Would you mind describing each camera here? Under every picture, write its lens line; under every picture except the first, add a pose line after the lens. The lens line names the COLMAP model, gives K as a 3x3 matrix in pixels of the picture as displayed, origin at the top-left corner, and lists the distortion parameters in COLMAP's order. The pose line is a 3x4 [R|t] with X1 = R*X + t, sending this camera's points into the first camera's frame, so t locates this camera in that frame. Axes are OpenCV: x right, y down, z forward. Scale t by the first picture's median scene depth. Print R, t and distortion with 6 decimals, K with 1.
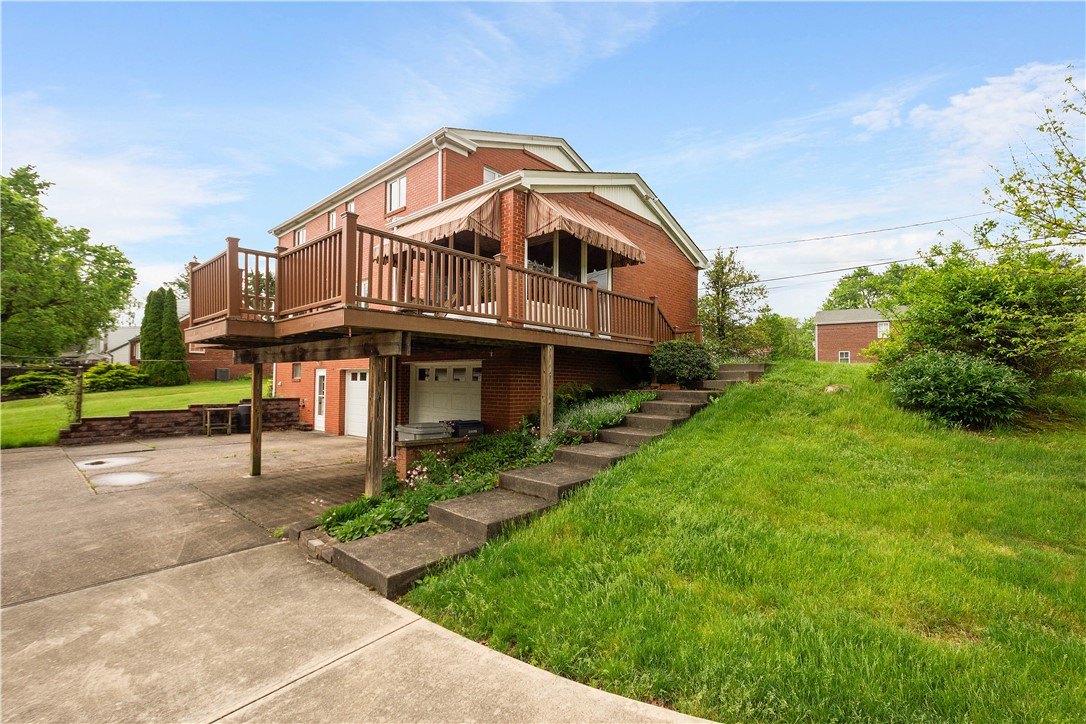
lens RADIAL K [[483.2, 0, 543.4], [0, 483.2, 371.4], [0, 0, 1]] dist [0.001918, -0.000259]
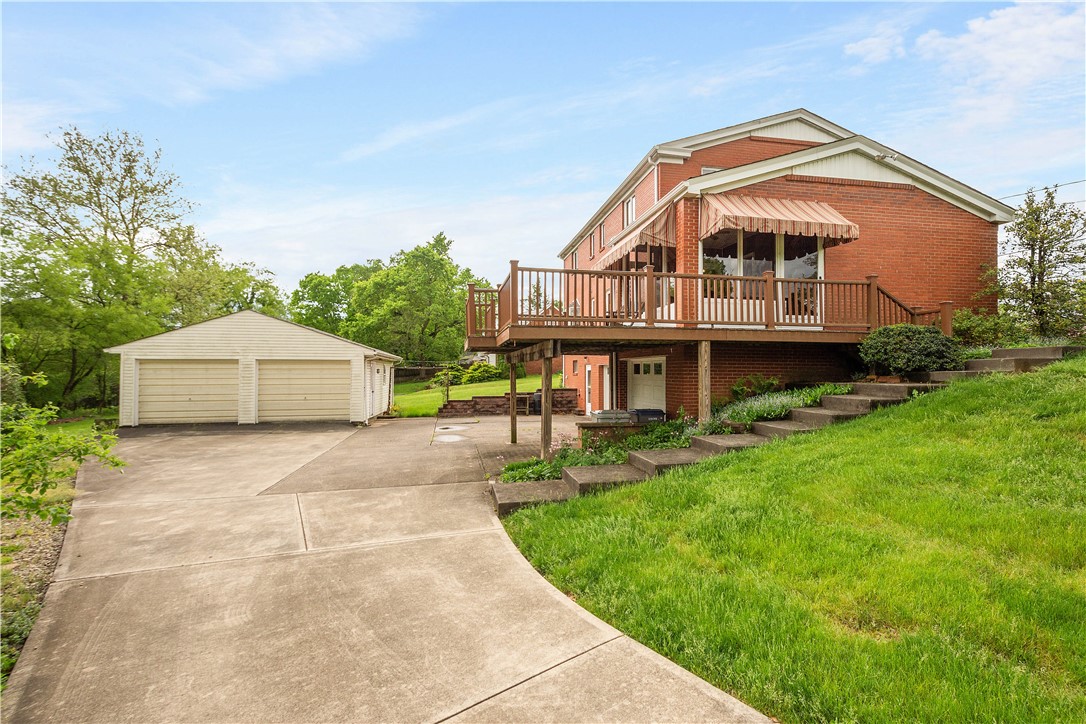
lens RADIAL K [[483.2, 0, 543.4], [0, 483.2, 371.4], [0, 0, 1]] dist [0.001918, -0.000259]
pose [[0.799055, -0.012042, -0.601137, 0.290573], [0.022097, 0.999712, 0.009346, -0.003618], [0.600852, -0.020751, 0.799091, -0.058852]]
